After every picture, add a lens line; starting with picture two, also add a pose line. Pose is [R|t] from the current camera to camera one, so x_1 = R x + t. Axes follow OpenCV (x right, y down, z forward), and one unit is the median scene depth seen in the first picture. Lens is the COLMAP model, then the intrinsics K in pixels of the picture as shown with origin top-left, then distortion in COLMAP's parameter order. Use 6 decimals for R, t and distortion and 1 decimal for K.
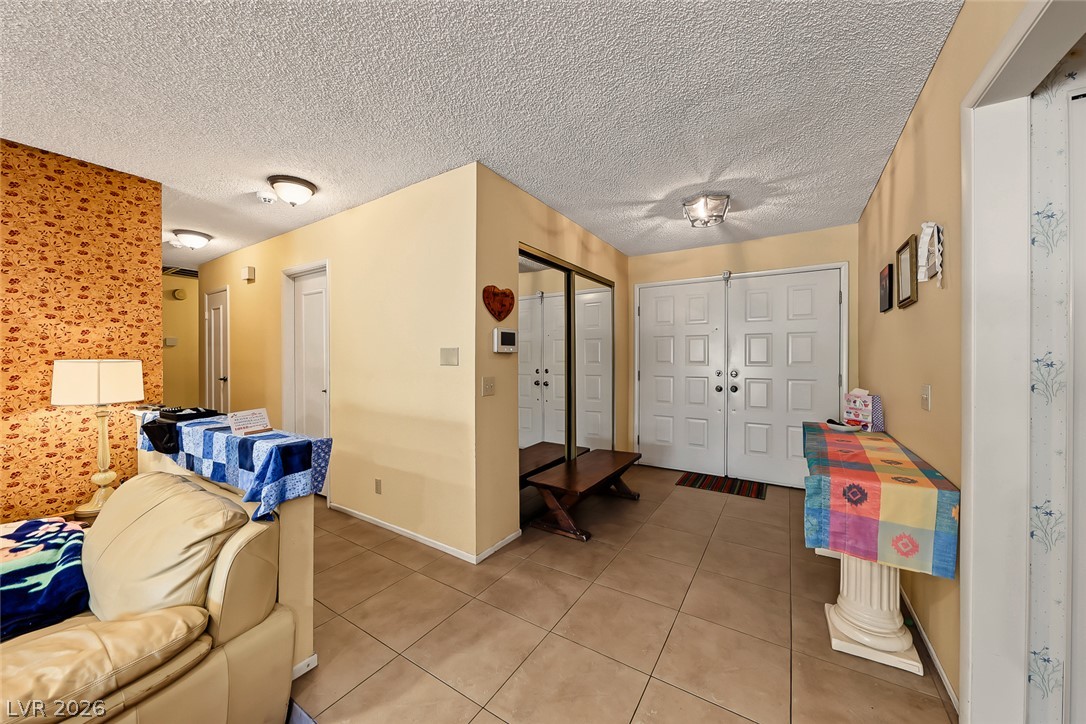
lens RADIAL K [[390.5, 0, 544.8], [0, 390.5, 363.3], [0, 0, 1]] dist [0.002201, 0.000231]
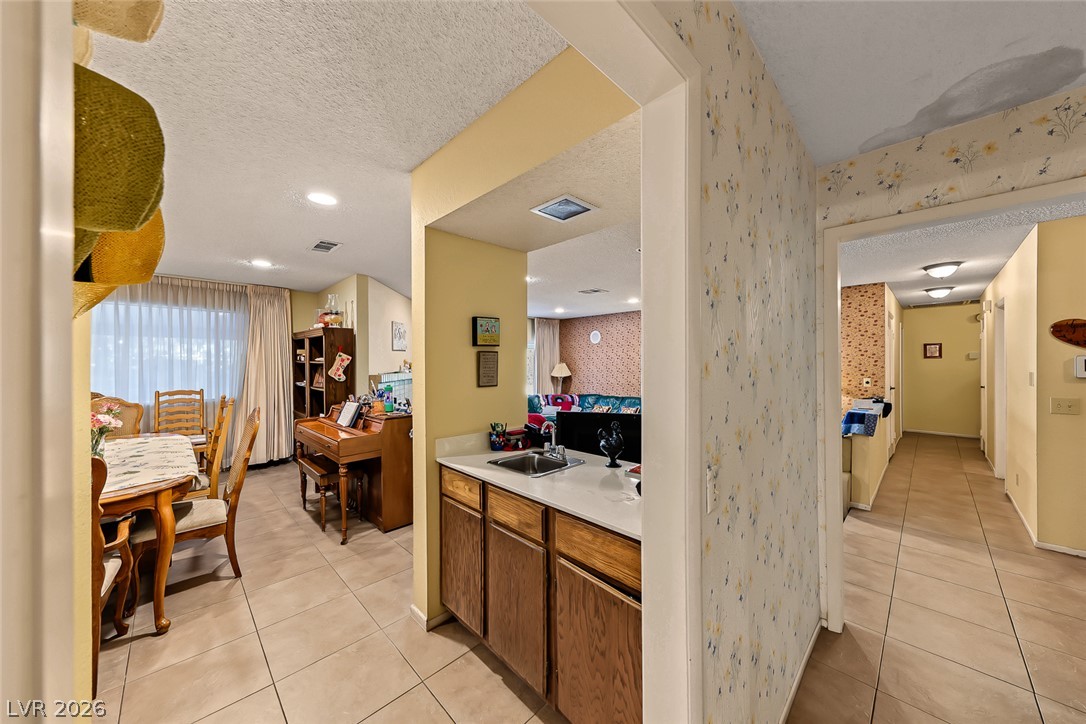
lens RADIAL K [[369.8, 0, 543.0], [0, 369.8, 362.0], [0, 0, 1]] dist [0.021422, 0.000067]
pose [[-0.213289, -0.002622, -0.976986, 1.762765], [-0.005313, 0.999985, -0.001524, -0.083287], [0.976975, 0.004865, -0.213300, -0.362156]]
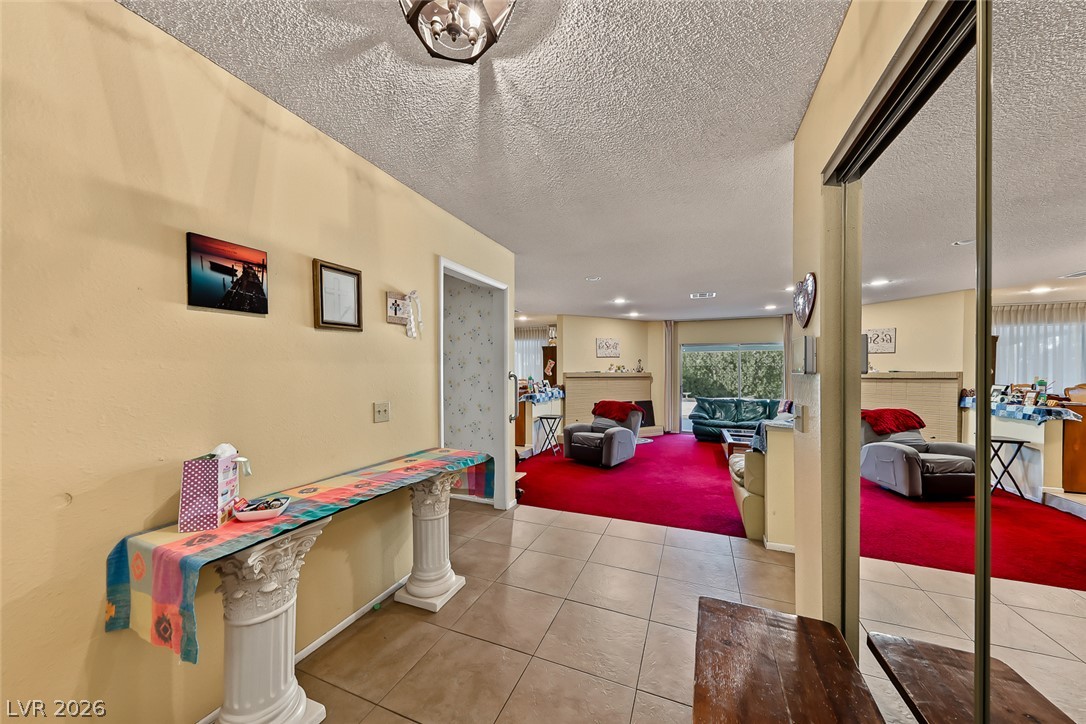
lens RADIAL K [[390.5, 0, 544.8], [0, 390.5, 363.3], [0, 0, 1]] dist [0.002201, 0.000231]
pose [[-0.982255, -0.005106, -0.187482, 0.669078], [-0.004275, 0.999979, -0.004833, -0.076245], [0.187503, -0.003946, -0.982256, 2.292016]]
